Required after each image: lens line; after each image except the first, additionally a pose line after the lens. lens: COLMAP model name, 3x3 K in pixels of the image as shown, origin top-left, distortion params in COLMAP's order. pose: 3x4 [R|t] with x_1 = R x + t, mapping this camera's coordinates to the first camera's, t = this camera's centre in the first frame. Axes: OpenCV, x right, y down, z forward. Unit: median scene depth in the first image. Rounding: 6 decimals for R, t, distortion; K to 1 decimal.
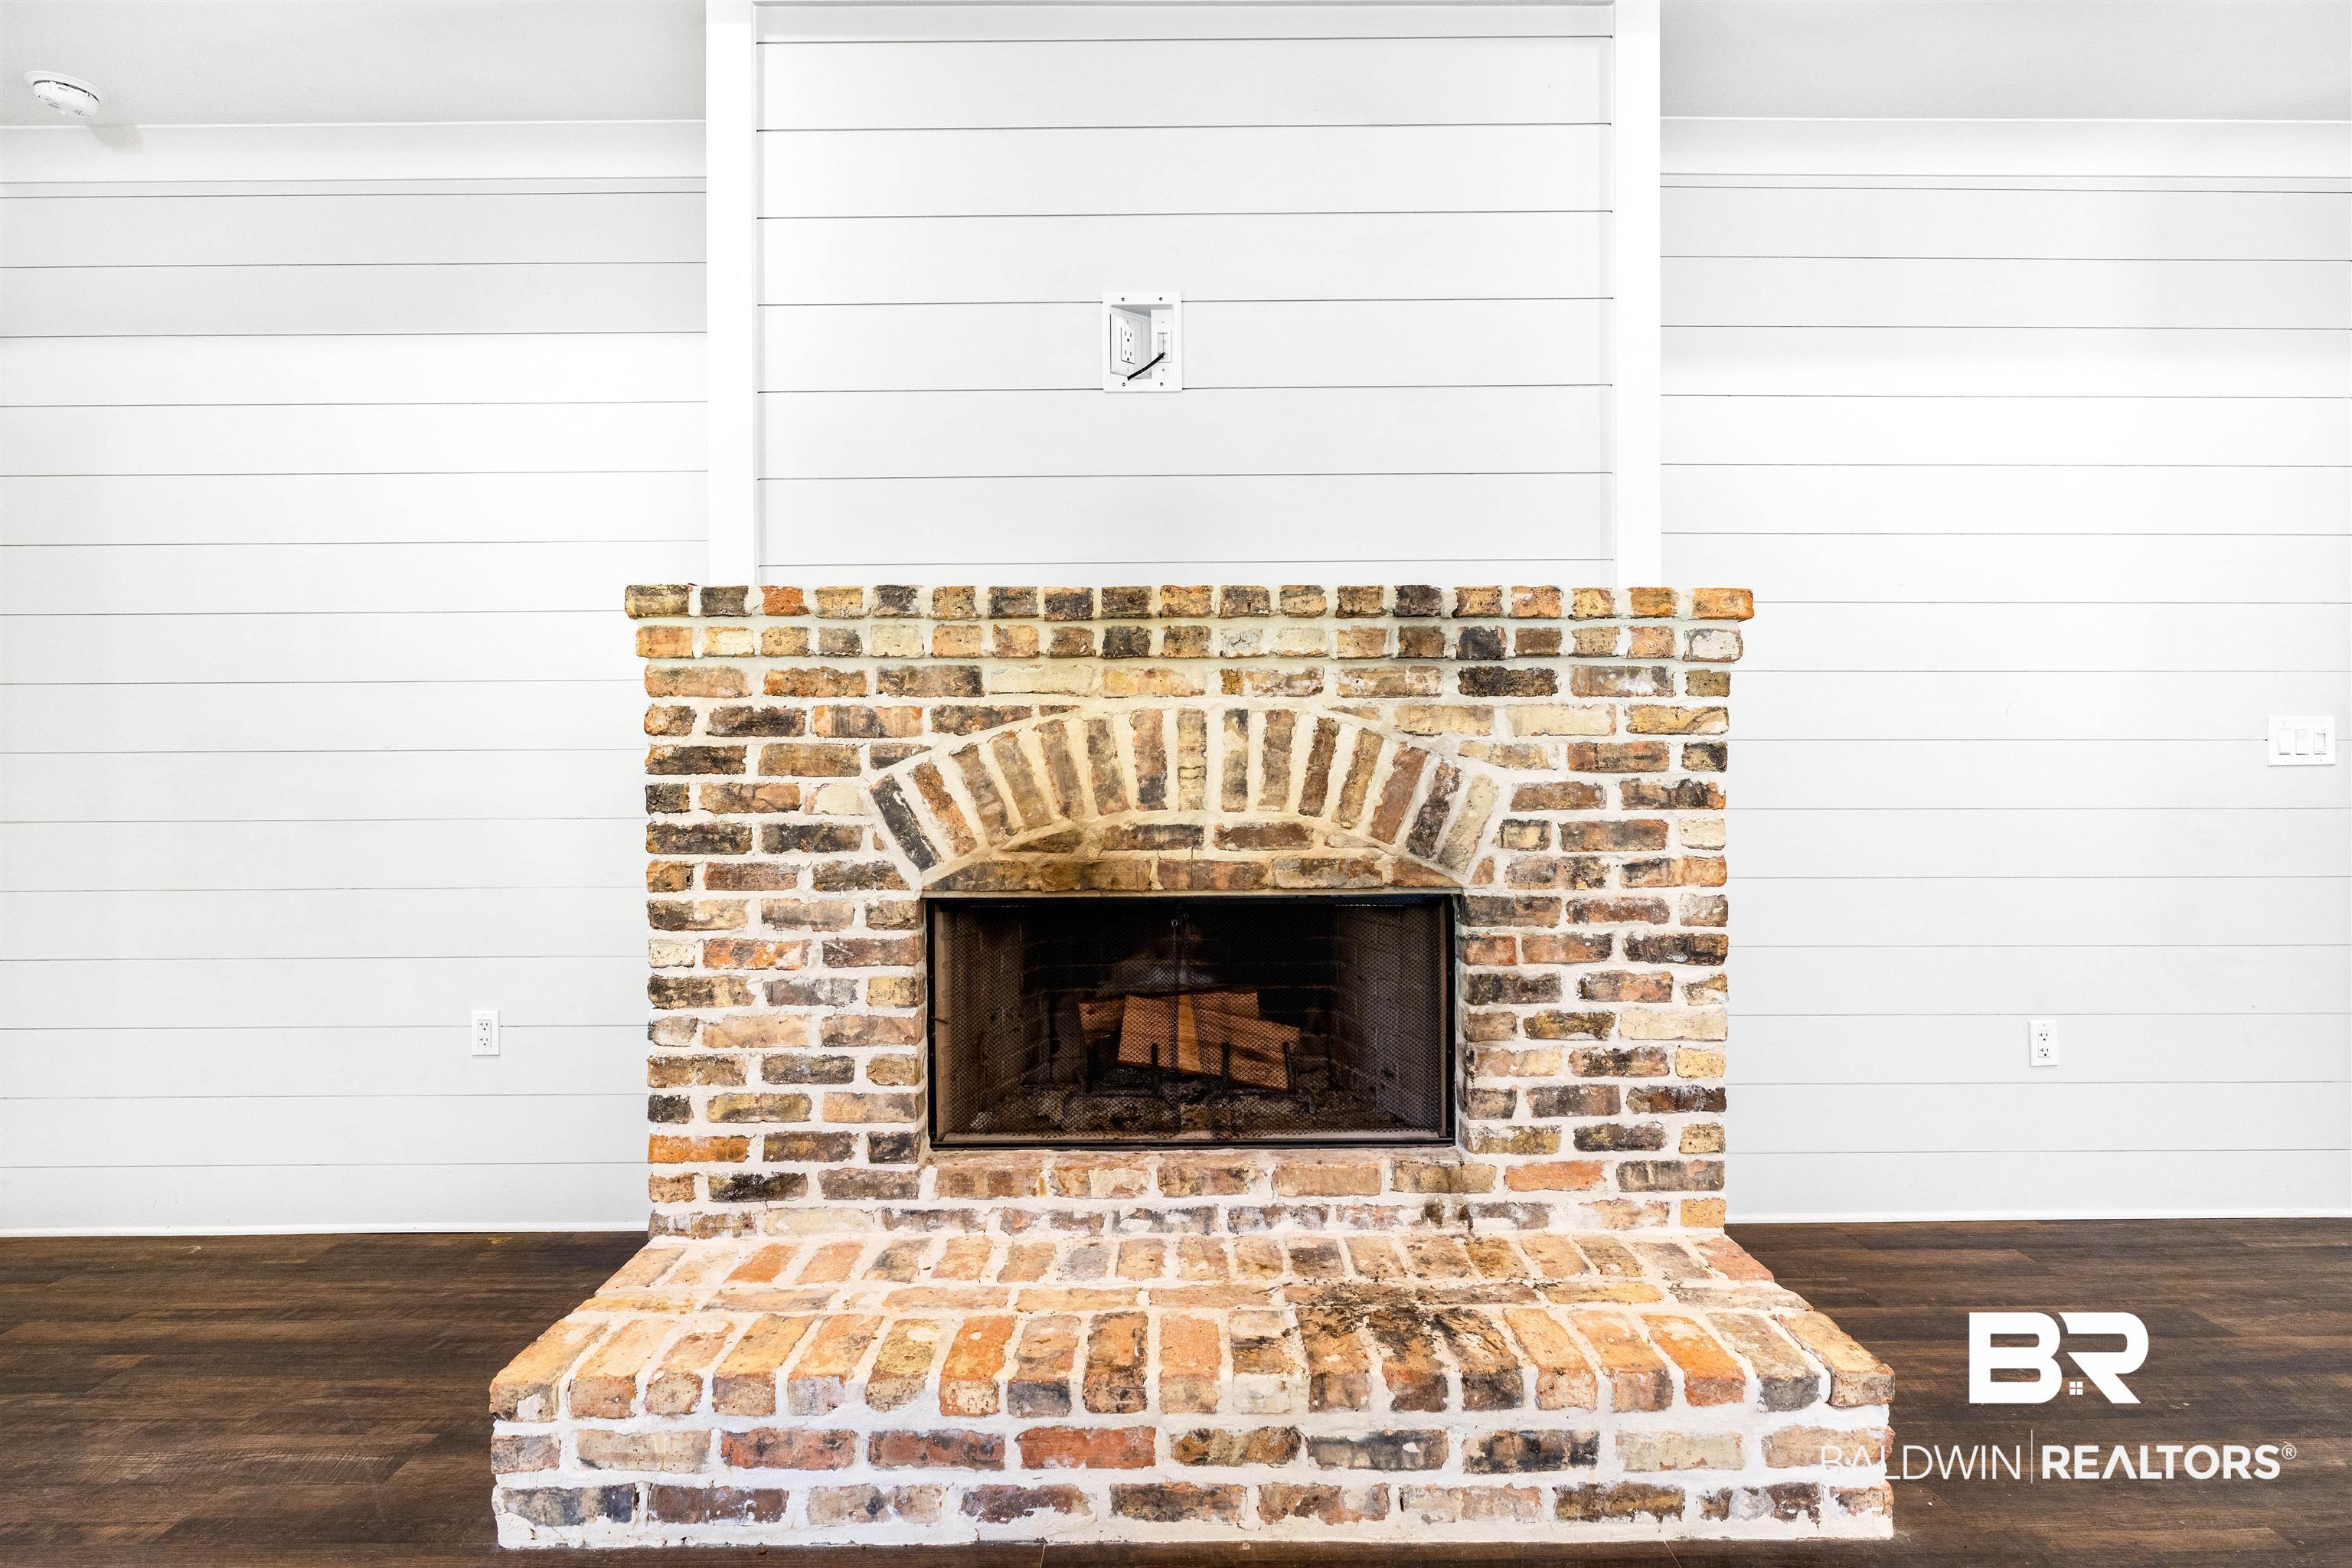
lens RADIAL K [[1176.8, 0, 1171.6], [0, 1176.8, 791.4], [0, 0, 1]] dist [0.000928, 0.000122]
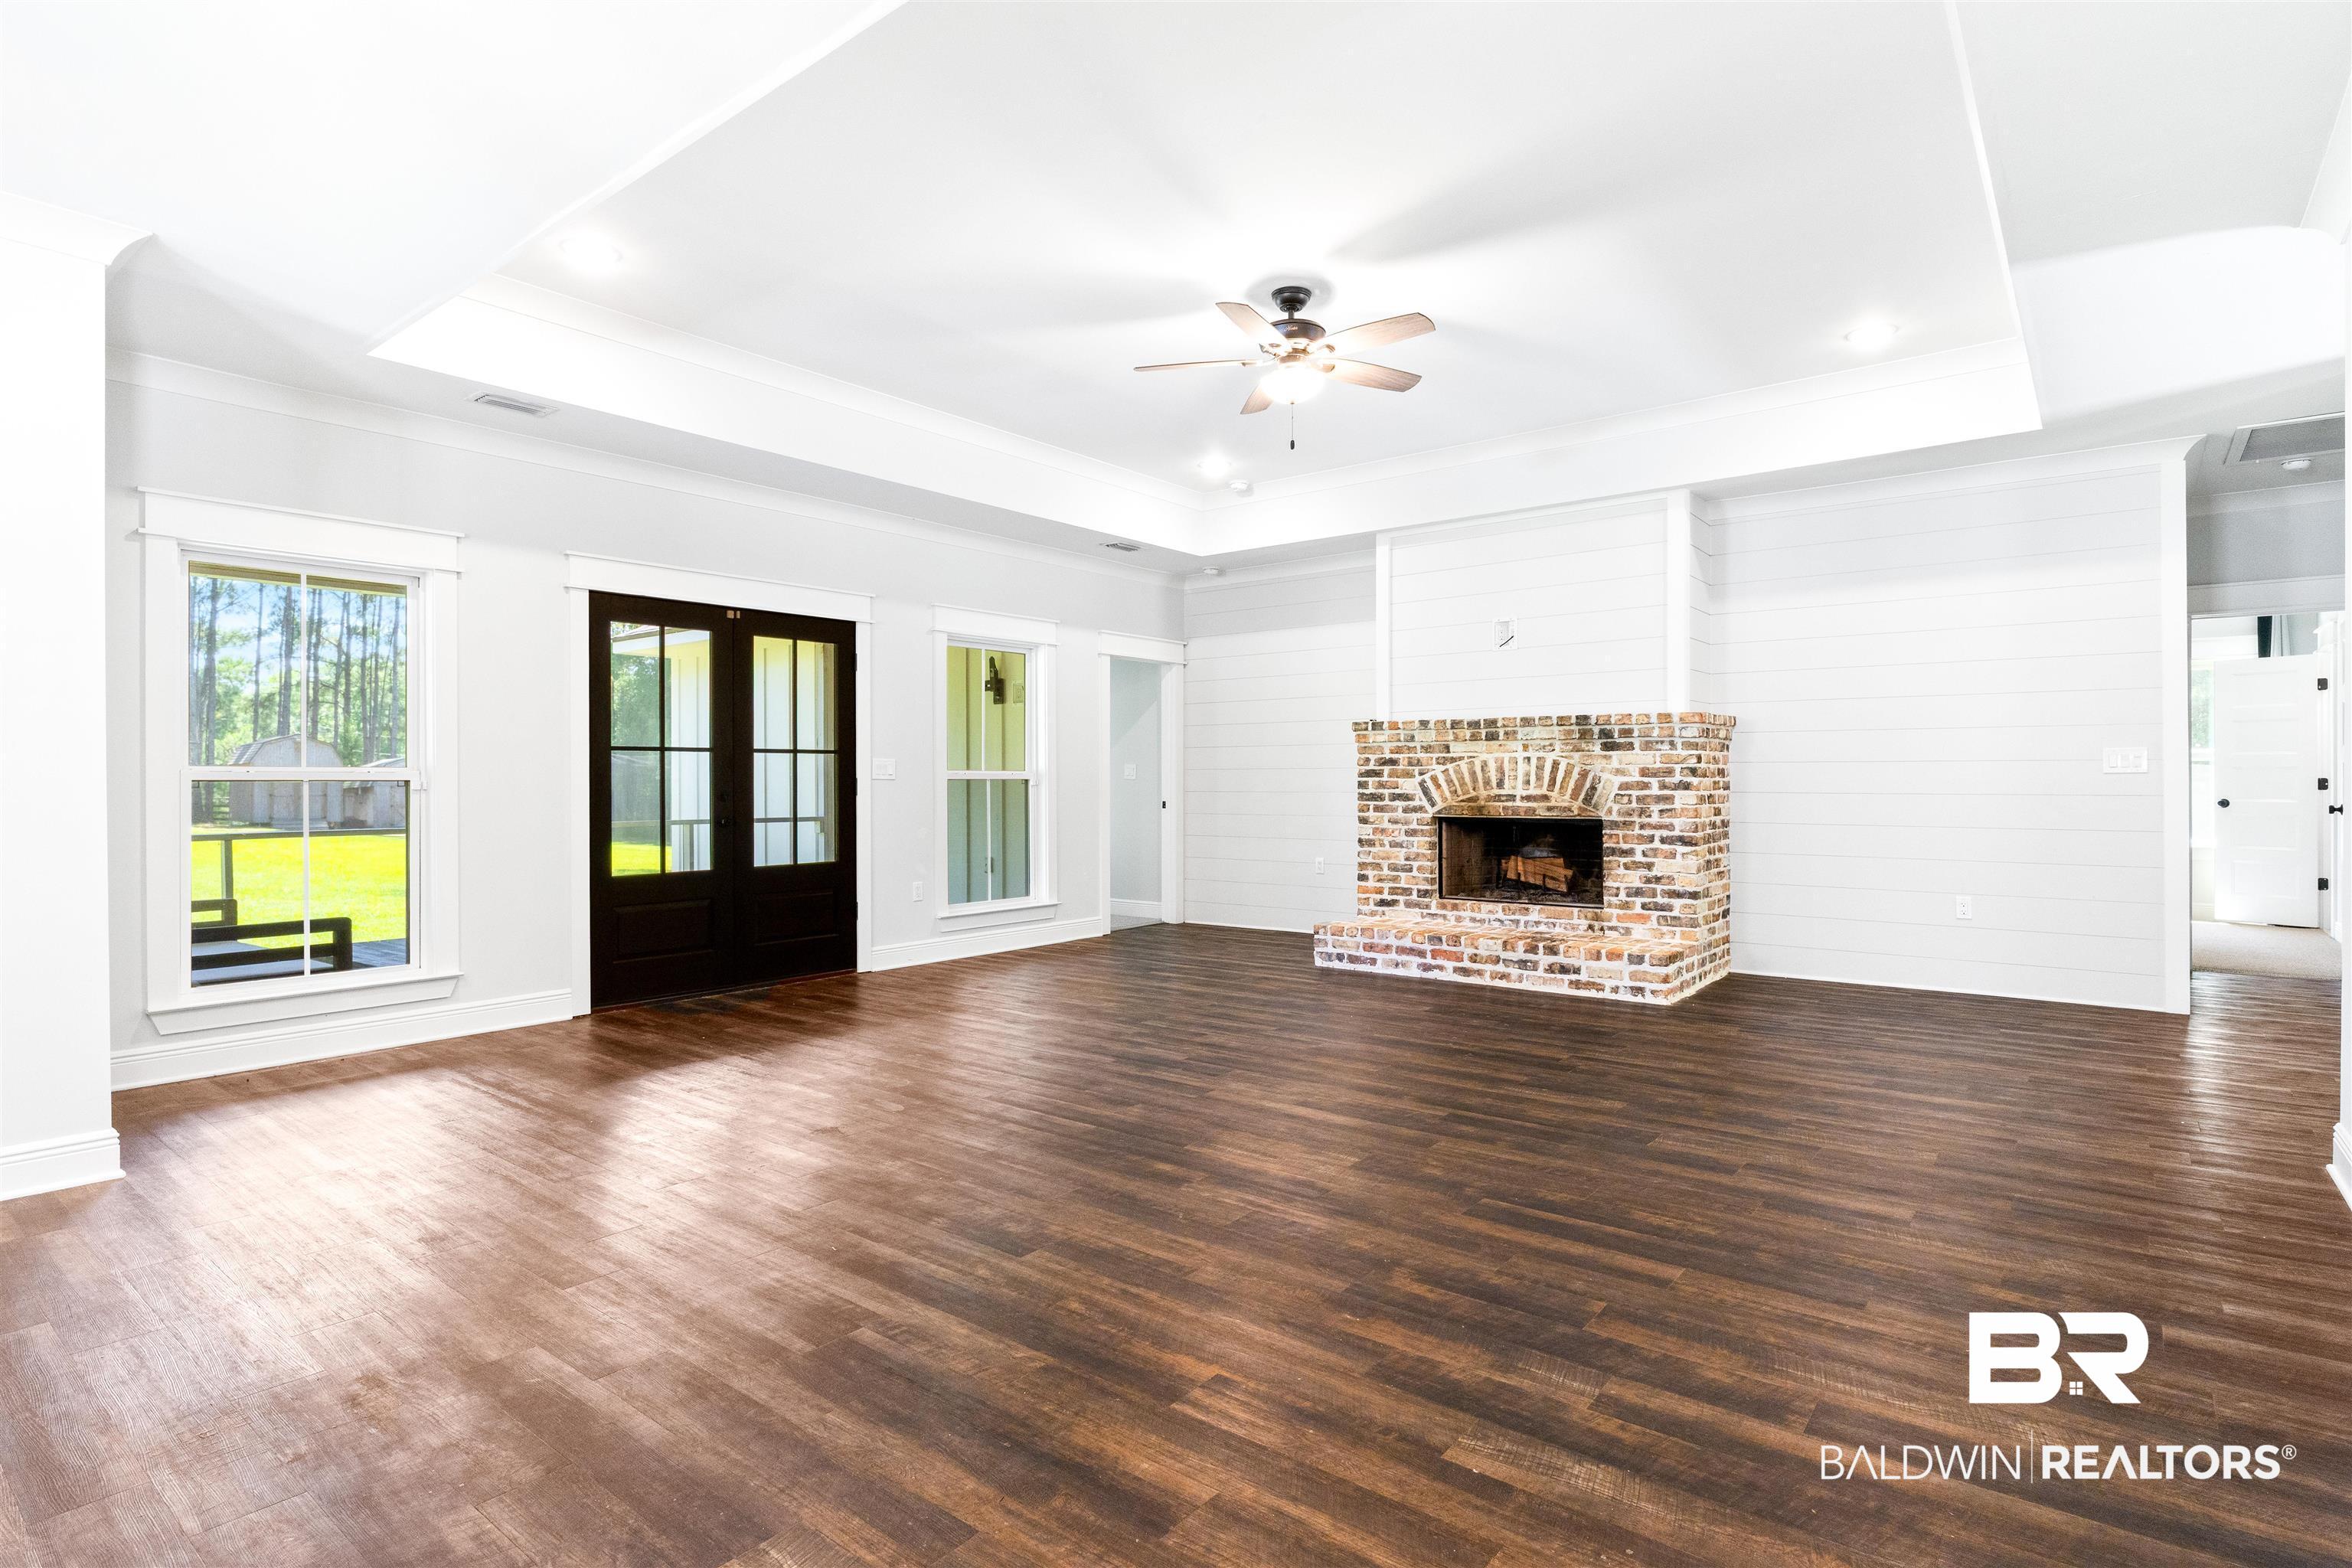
lens RADIAL K [[1176.8, 0, 1184.3], [0, 1176.8, 774.4], [0, 0, 1]] dist [0.000928, 0.000122]
pose [[0.780929, 0.000211, -0.624620, 1.266309], [-0.007153, 0.999937, -0.008605, 0.009062], [0.624579, 0.011188, 0.780881, -1.934370]]
